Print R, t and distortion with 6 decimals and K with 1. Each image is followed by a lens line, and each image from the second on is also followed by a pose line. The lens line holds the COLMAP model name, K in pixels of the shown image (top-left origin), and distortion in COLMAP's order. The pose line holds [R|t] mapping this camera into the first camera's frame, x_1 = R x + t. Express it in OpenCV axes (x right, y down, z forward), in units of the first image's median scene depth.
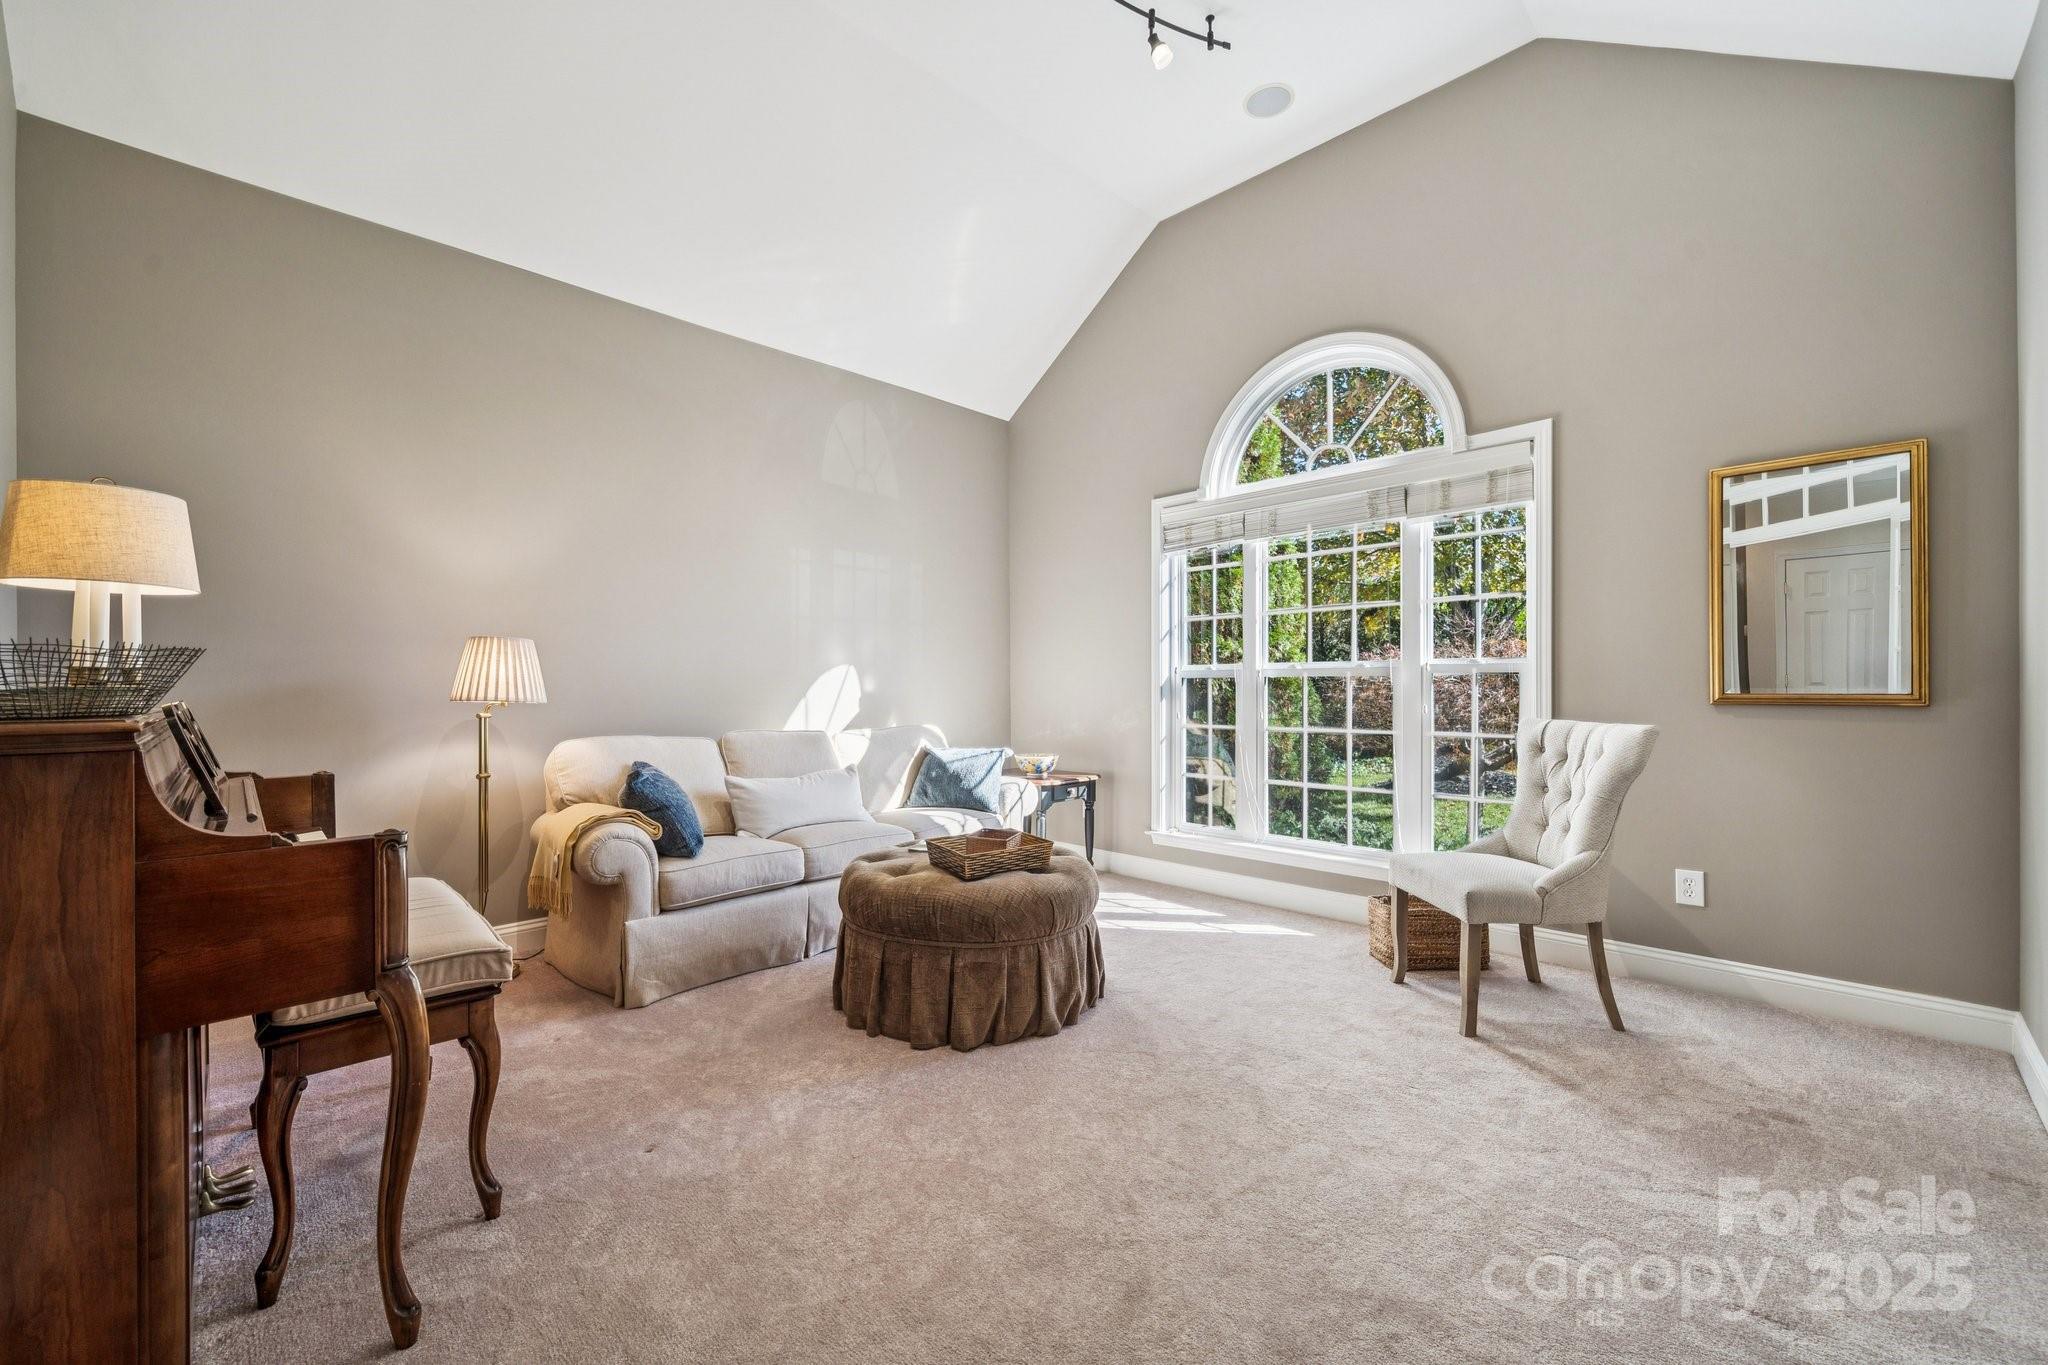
lens RADIAL K [[813.2, 0, 1024.0], [0, 813.2, 682.5], [0, 0, 1]] dist [-0.009028, -0.000099]
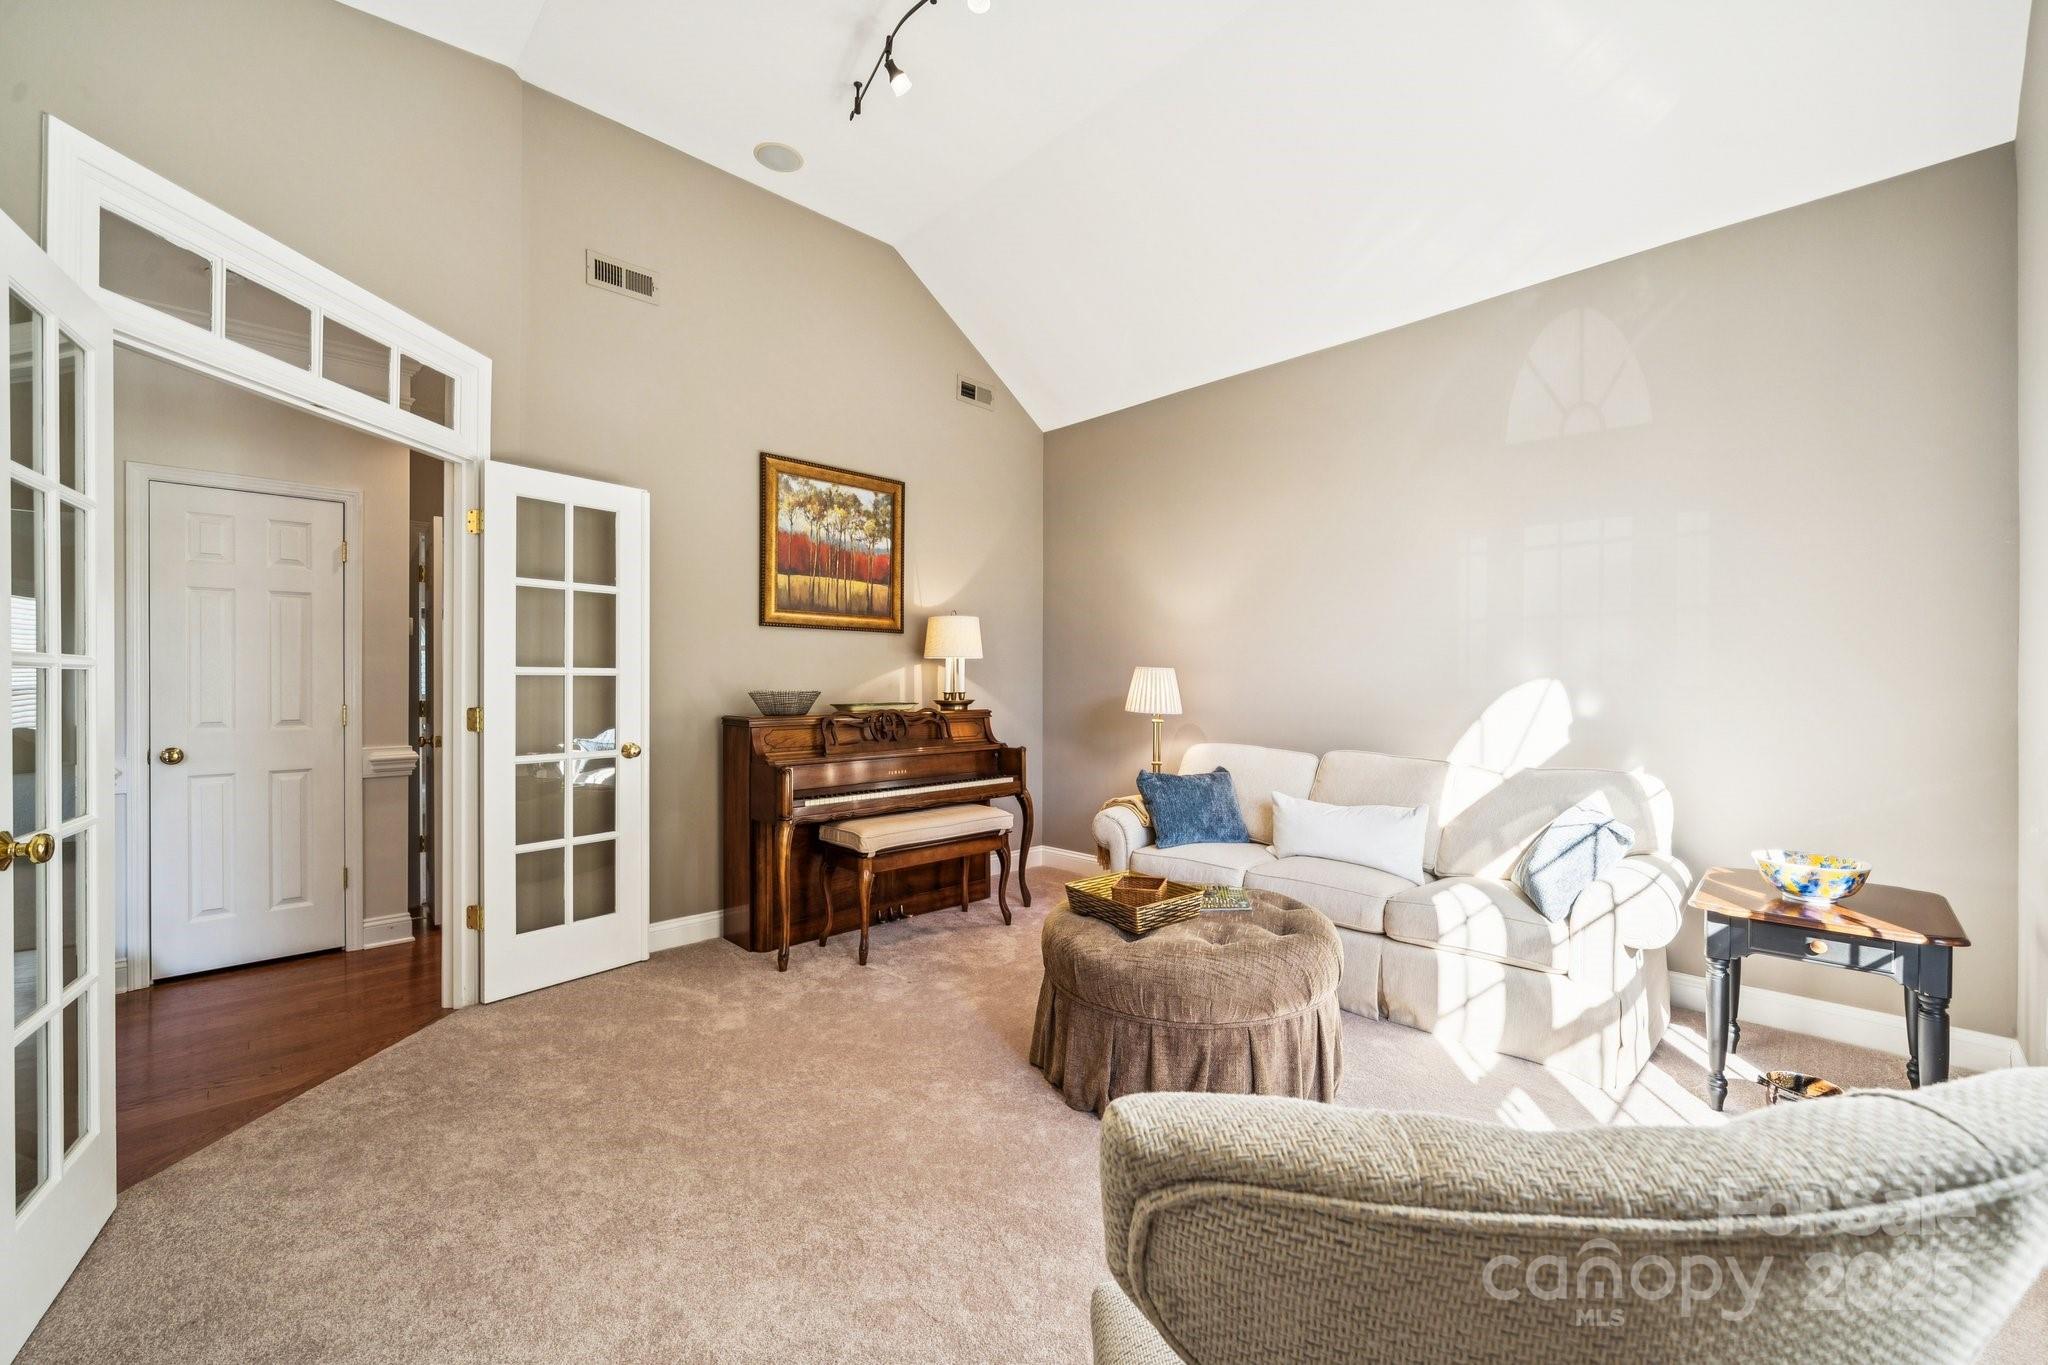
lens RADIAL K [[813.2, 0, 1024.0], [0, 813.2, 682.5], [0, 0, 1]] dist [-0.009028, -0.000099]
pose [[-0.002432, 0.004736, -0.999986, 0.523139], [0.005062, 0.999976, 0.004723, -0.024527], [0.999984, -0.005050, -0.002455, 0.528615]]
